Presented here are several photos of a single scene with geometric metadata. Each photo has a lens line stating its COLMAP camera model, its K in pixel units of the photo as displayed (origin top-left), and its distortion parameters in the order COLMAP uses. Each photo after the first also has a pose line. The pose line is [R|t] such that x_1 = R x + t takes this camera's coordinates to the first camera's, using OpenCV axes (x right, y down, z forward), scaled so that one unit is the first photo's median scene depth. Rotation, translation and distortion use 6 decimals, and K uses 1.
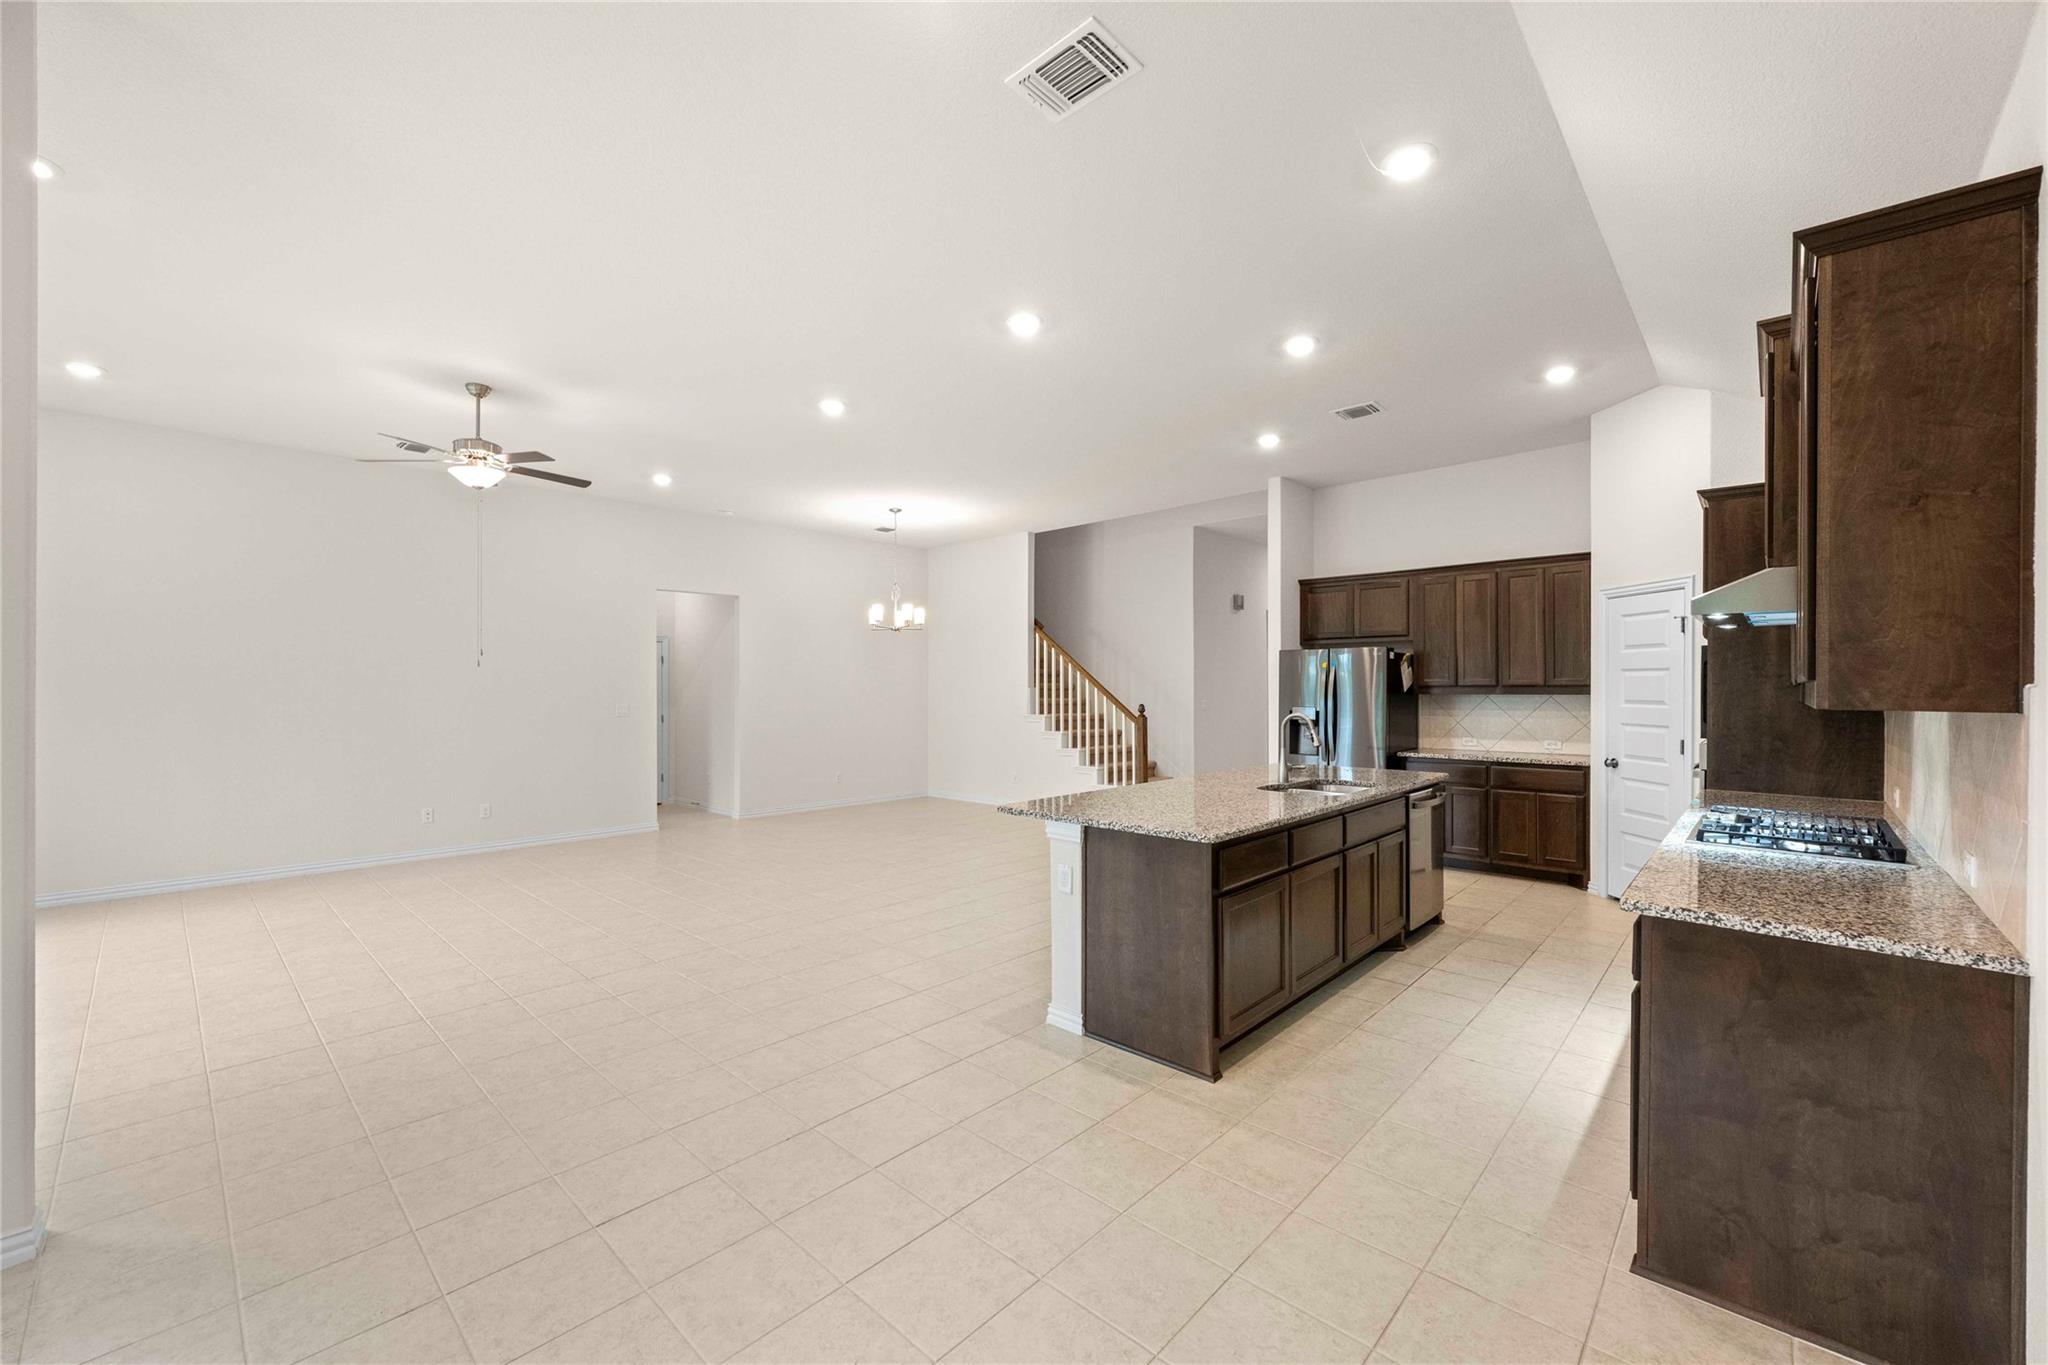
lens RADIAL K [[816.7, 0, 1024.7], [0, 816.7, 686.4], [0, 0, 1]] dist [-0.002820, 0.000651]
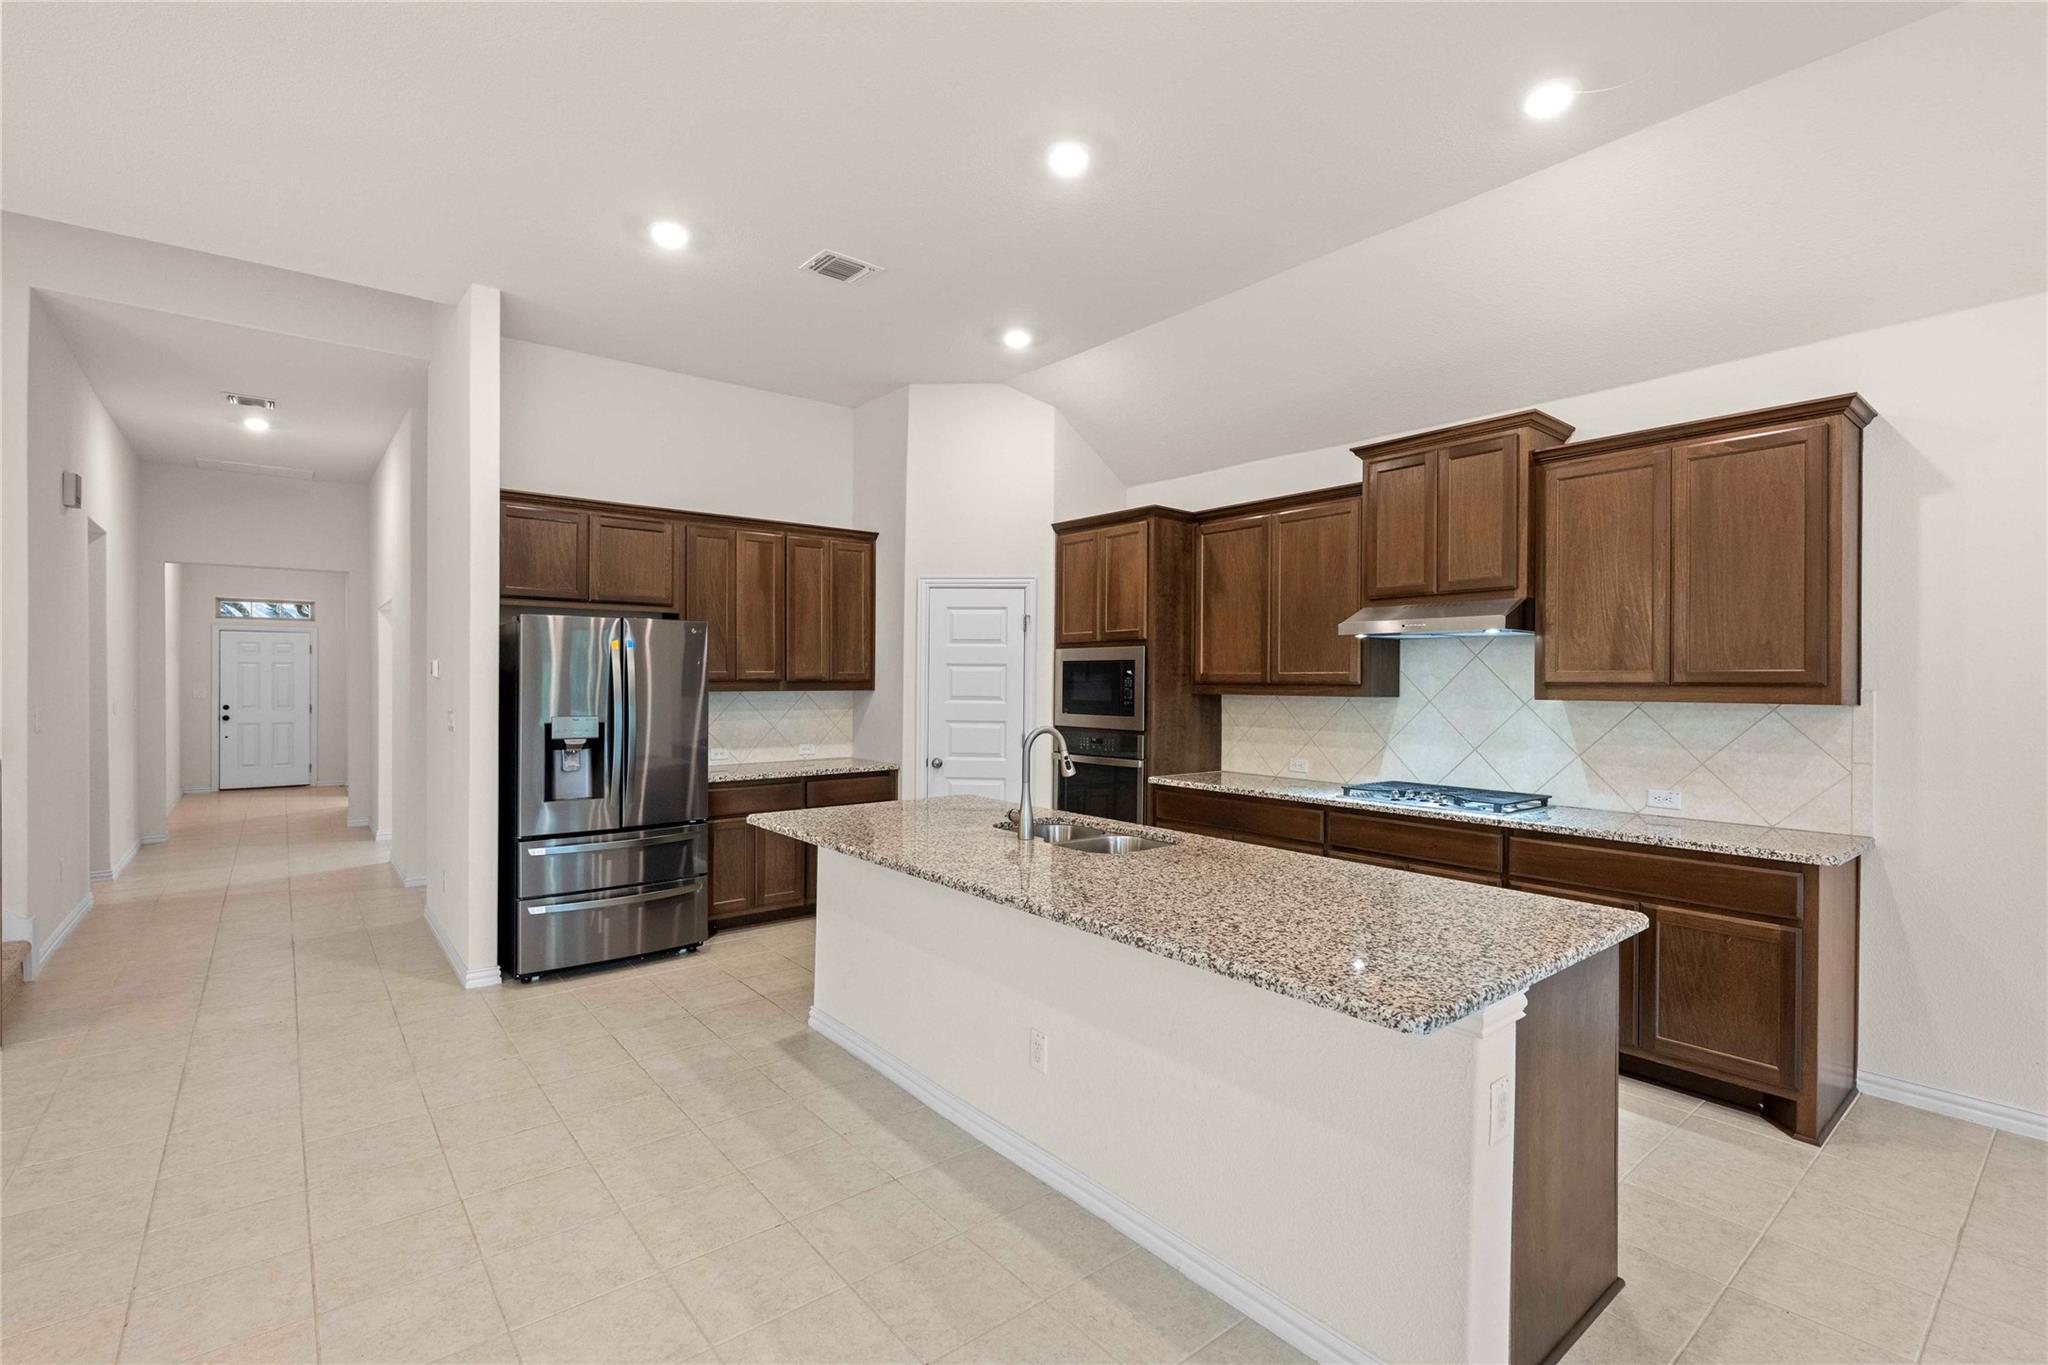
lens RADIAL K [[916.3, 0, 1022.7], [0, 916.3, 680.8], [0, 0, 1]] dist [-0.003288, 0.001407]
pose [[0.138287, 0.000897, 0.990392, -0.253093], [-0.006009, 0.999982, -0.000066, -0.001522], [-0.990374, -0.005942, 0.138289, 0.610686]]
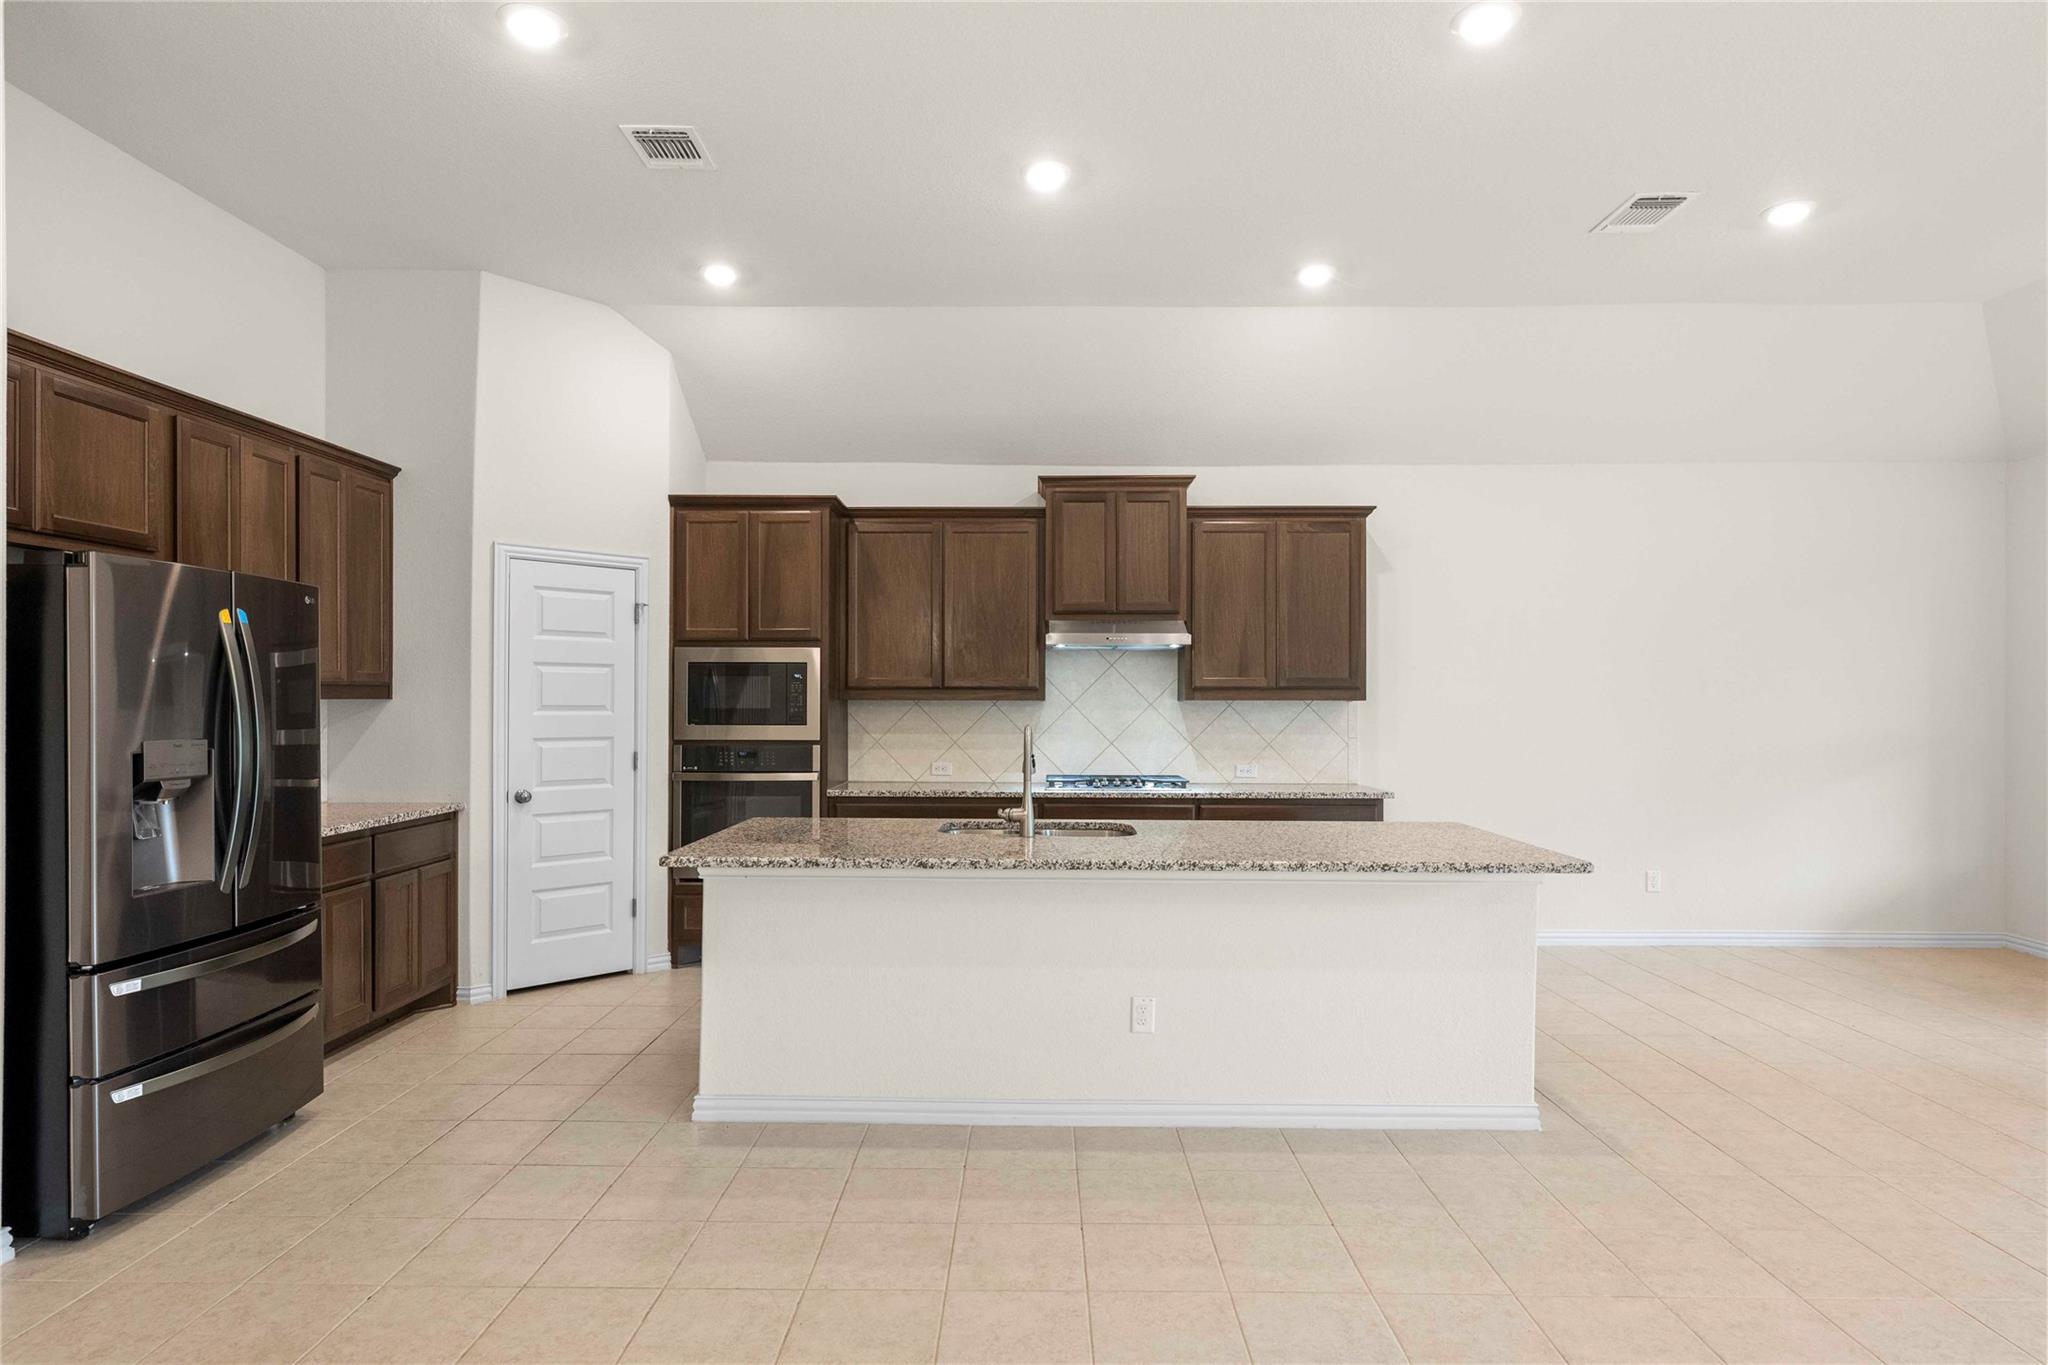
lens RADIAL K [[1096.1, 0, 1025.3], [0, 1096.1, 701.9], [0, 0, 1]] dist [-0.001495, -0.002192]
pose [[-0.669626, -0.002937, 0.742693, -0.209591], [-0.002707, 0.999995, 0.001513, 0.008518], [-0.742694, -0.000997, -0.669631, 1.056357]]
